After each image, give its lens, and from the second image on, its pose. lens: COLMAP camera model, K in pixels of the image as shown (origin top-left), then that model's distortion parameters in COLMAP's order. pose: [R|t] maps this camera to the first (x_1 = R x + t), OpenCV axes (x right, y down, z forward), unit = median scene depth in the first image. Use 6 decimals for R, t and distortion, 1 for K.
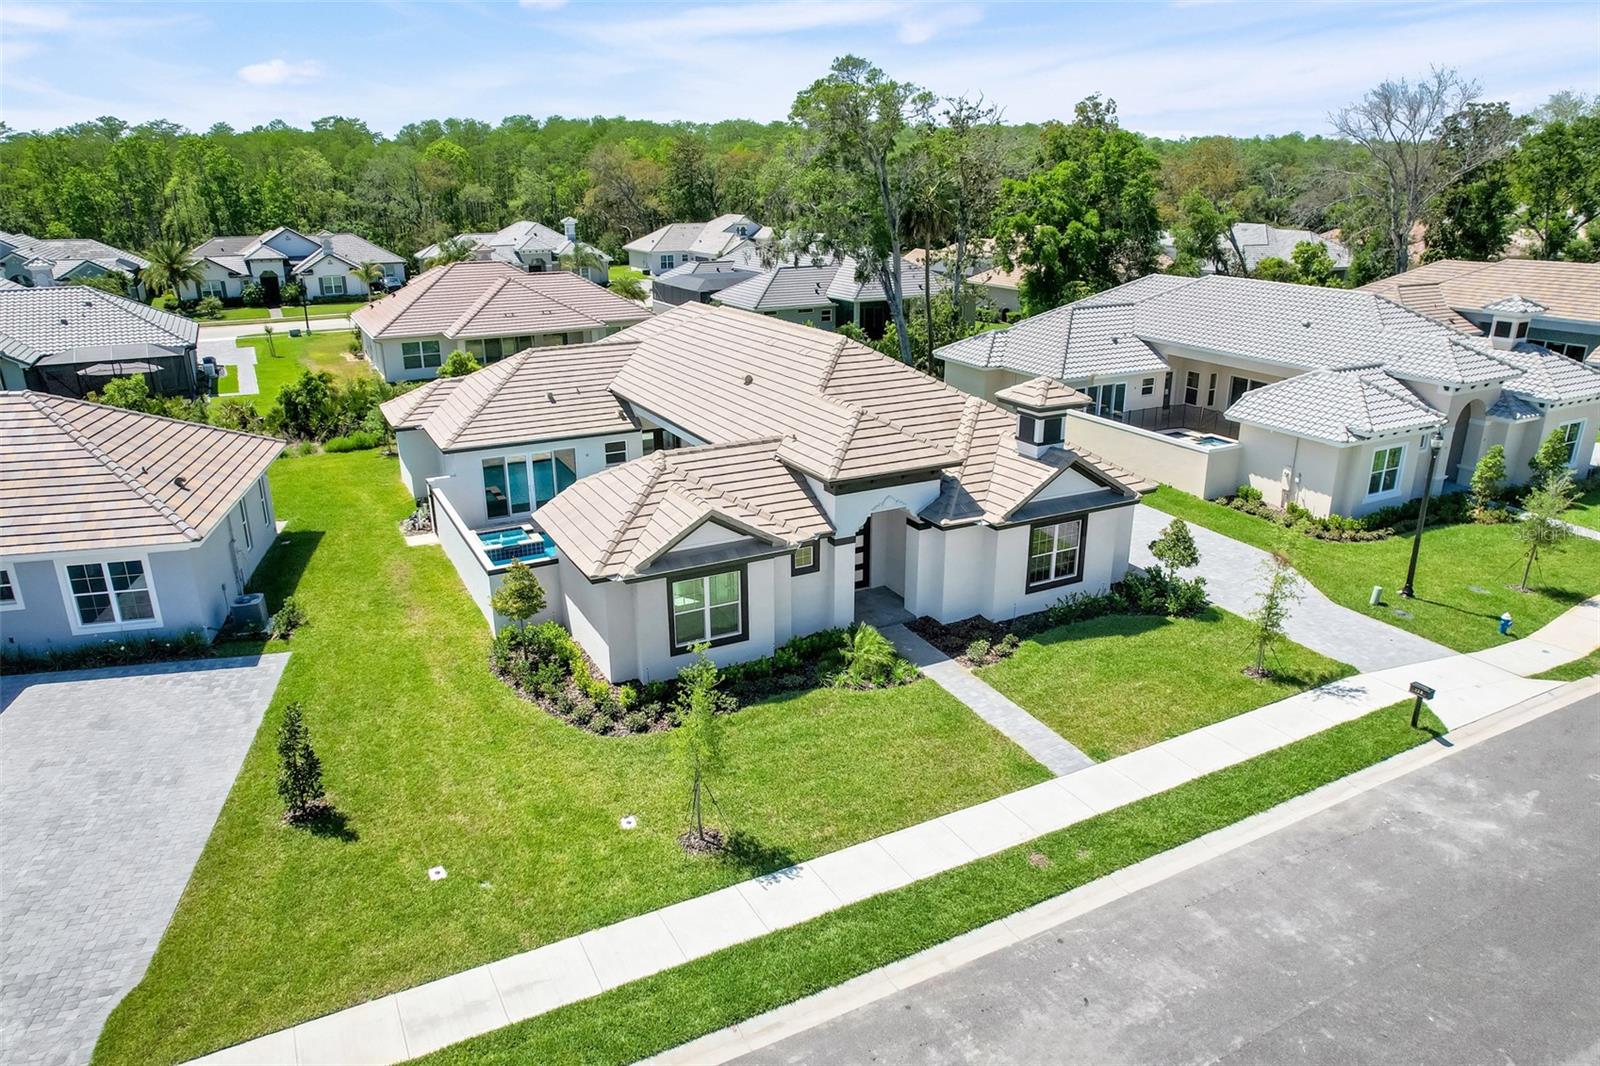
lens RADIAL K [[1039.2, 0, 800.0], [0, 1039.2, 533.0], [0, 0, 1]] dist [-0.081778, 0.074129]
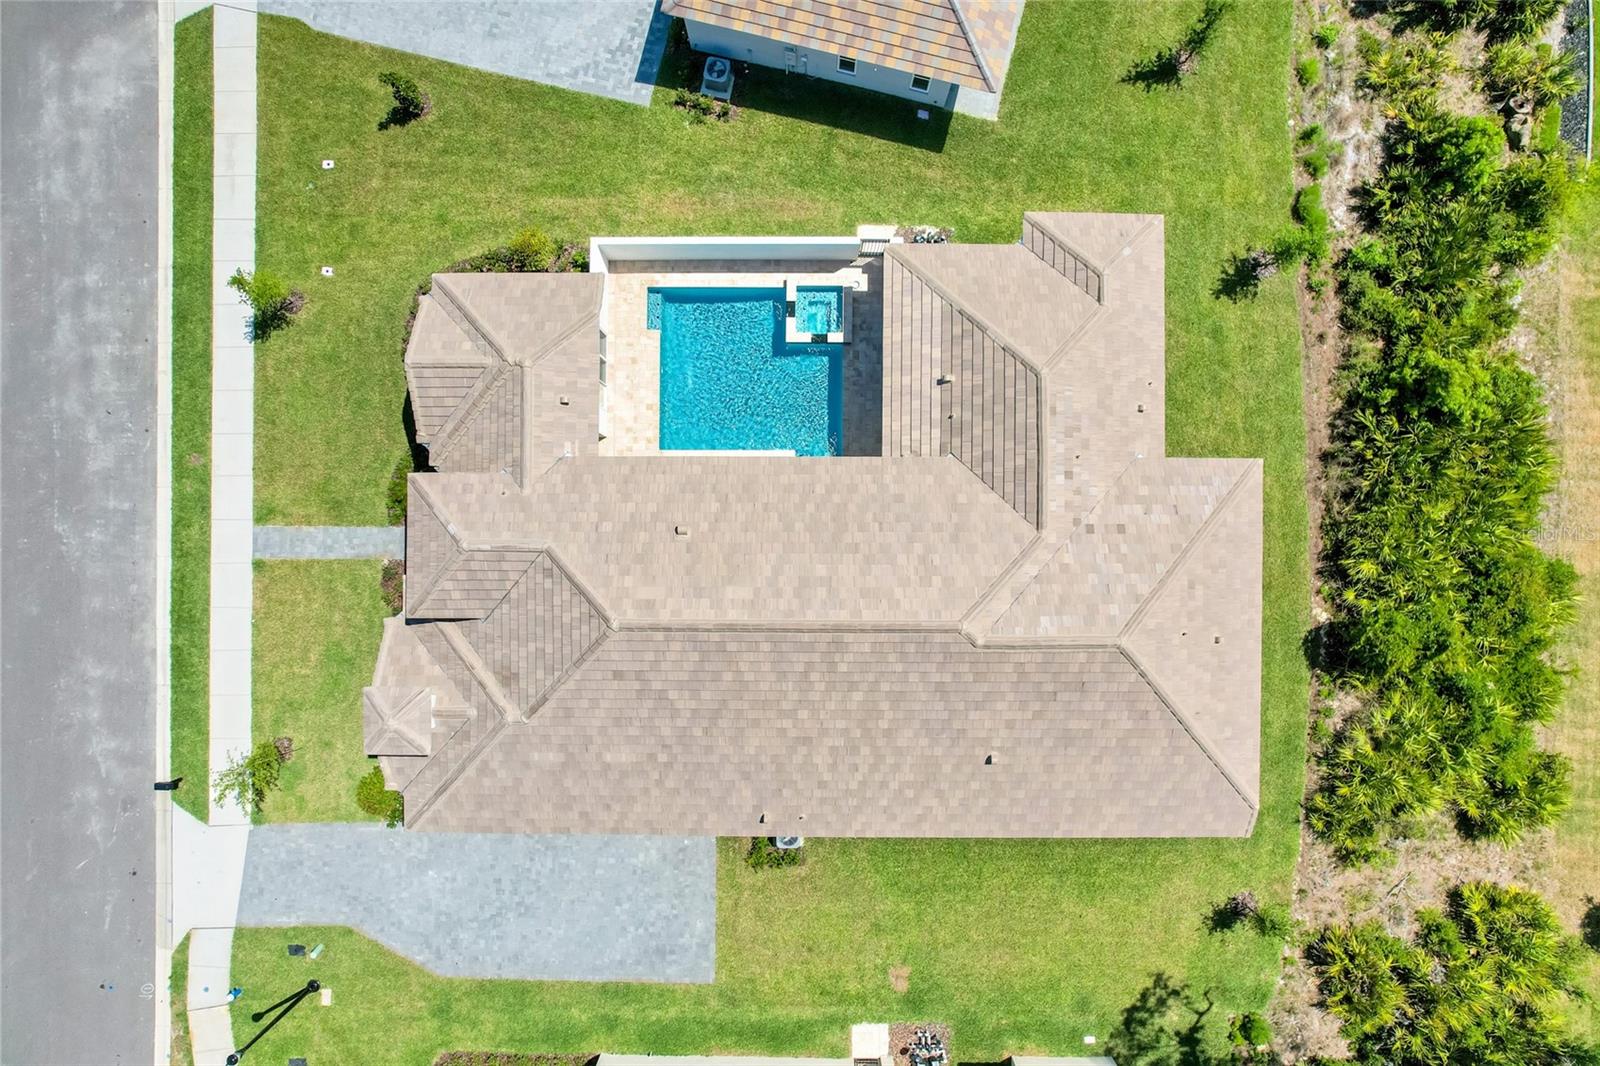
lens RADIAL K [[1017.9, 0, 800.0], [0, 1017.9, 533.0], [0, 0, 1]] dist [-0.077520, 0.070186]
pose [[-0.474638, 0.880150, 0.007367, -0.120354], [-0.288538, -0.163496, 0.943406, -1.146151], [0.831543, 0.445651, 0.331558, 0.928243]]
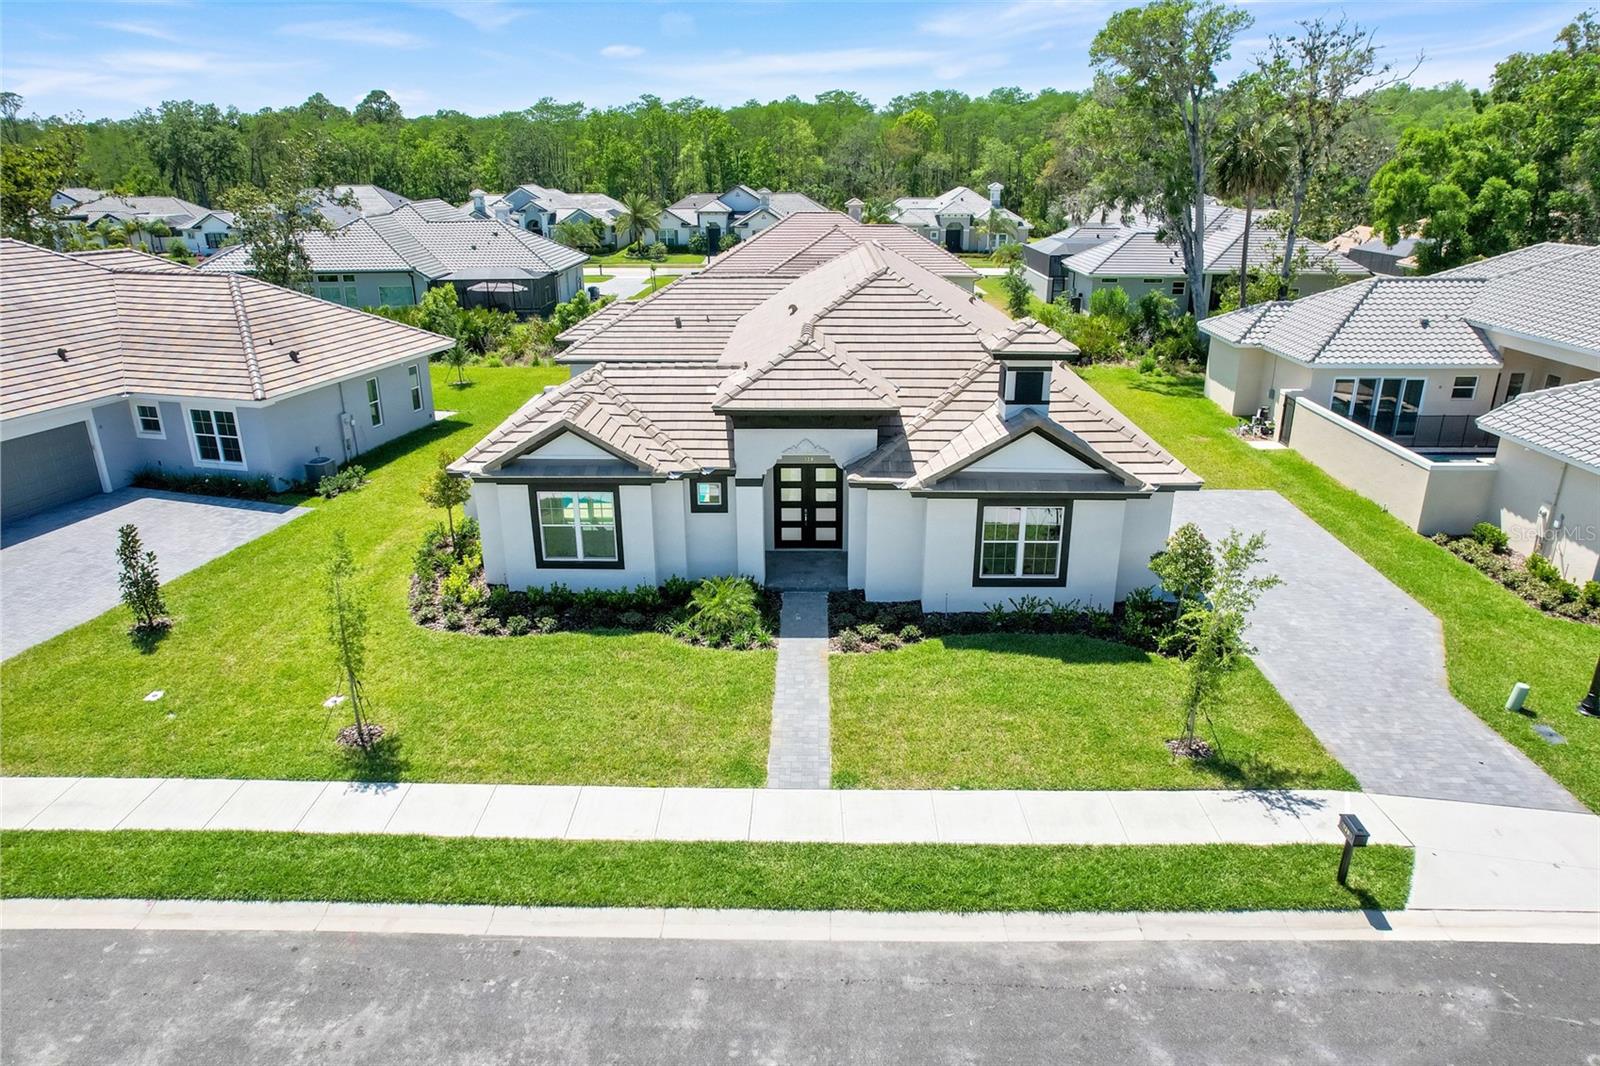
lens RADIAL K [[1017.9, 0, 800.0], [0, 1017.9, 533.0], [0, 0, 1]] dist [-0.077520, 0.070186]
pose [[0.876389, 0.167303, -0.451611, 0.462871], [-0.157613, 0.985718, 0.059306, -0.007620], [0.455083, 0.019205, 0.890242, 0.238595]]
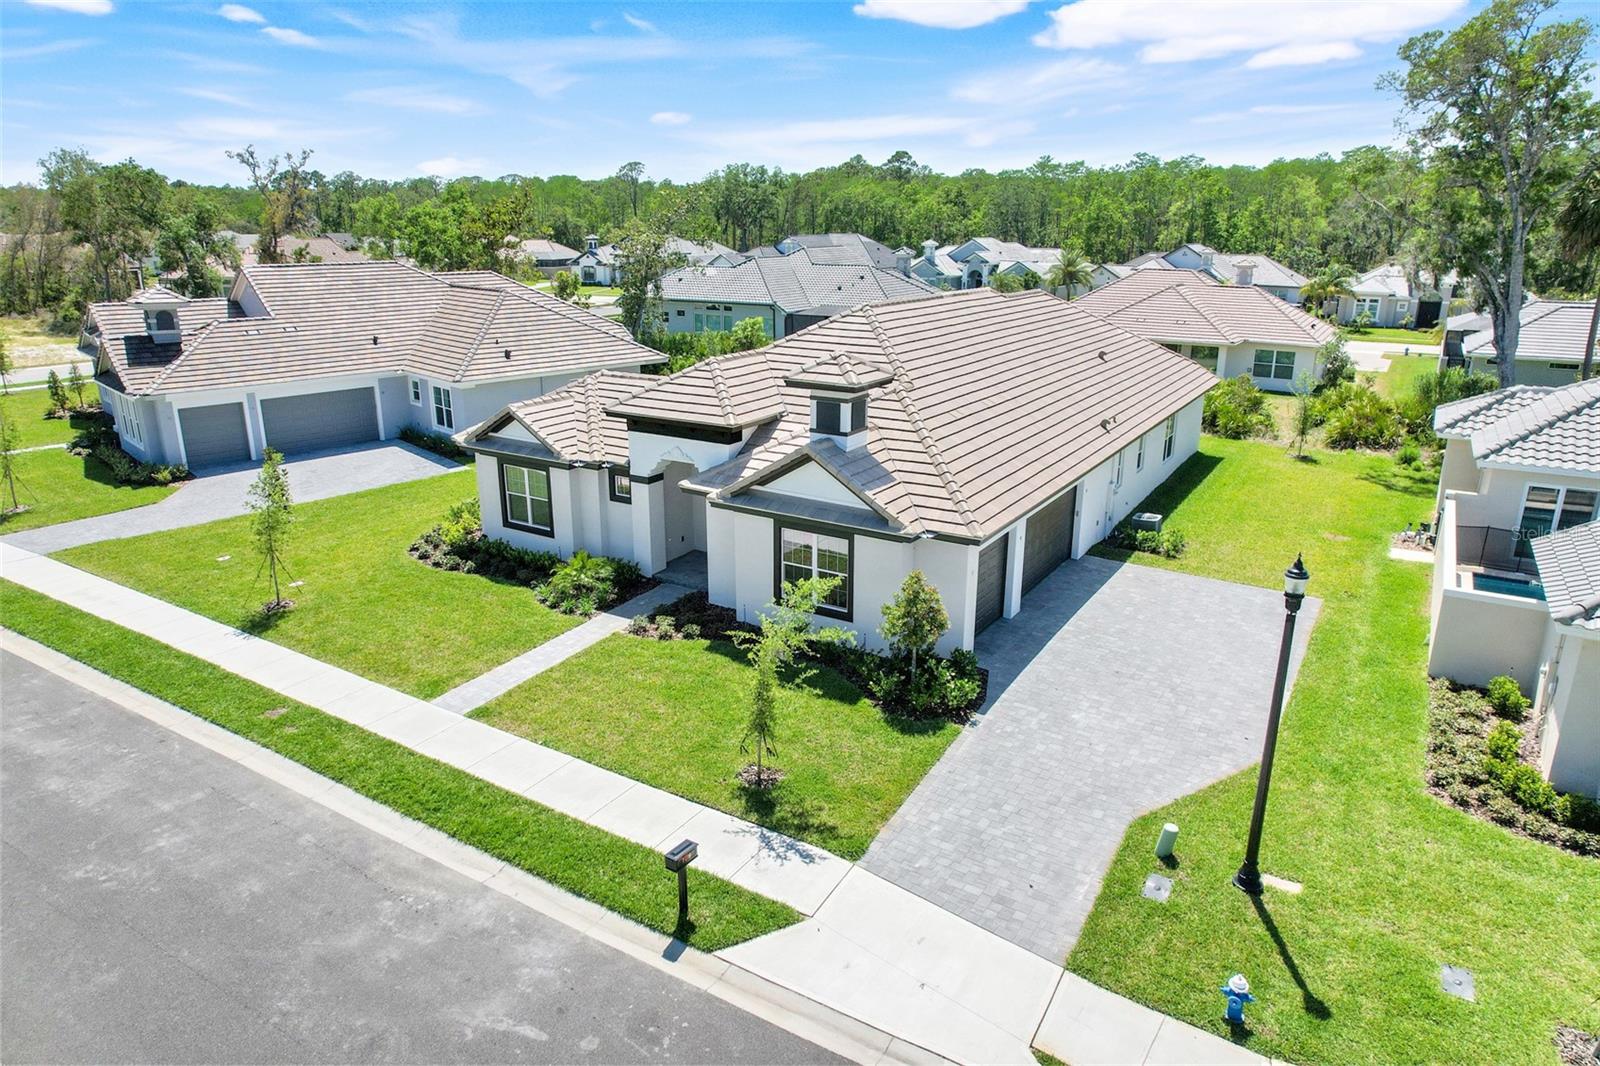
lens RADIAL K [[1017.9, 0, 800.0], [0, 1017.9, 533.0], [0, 0, 1]] dist [-0.077520, 0.070186]
pose [[0.502709, 0.259736, -0.824512, 0.913413], [-0.286769, 0.949890, 0.124388, -0.105922], [0.815504, 0.173914, 0.552003, 0.568549]]
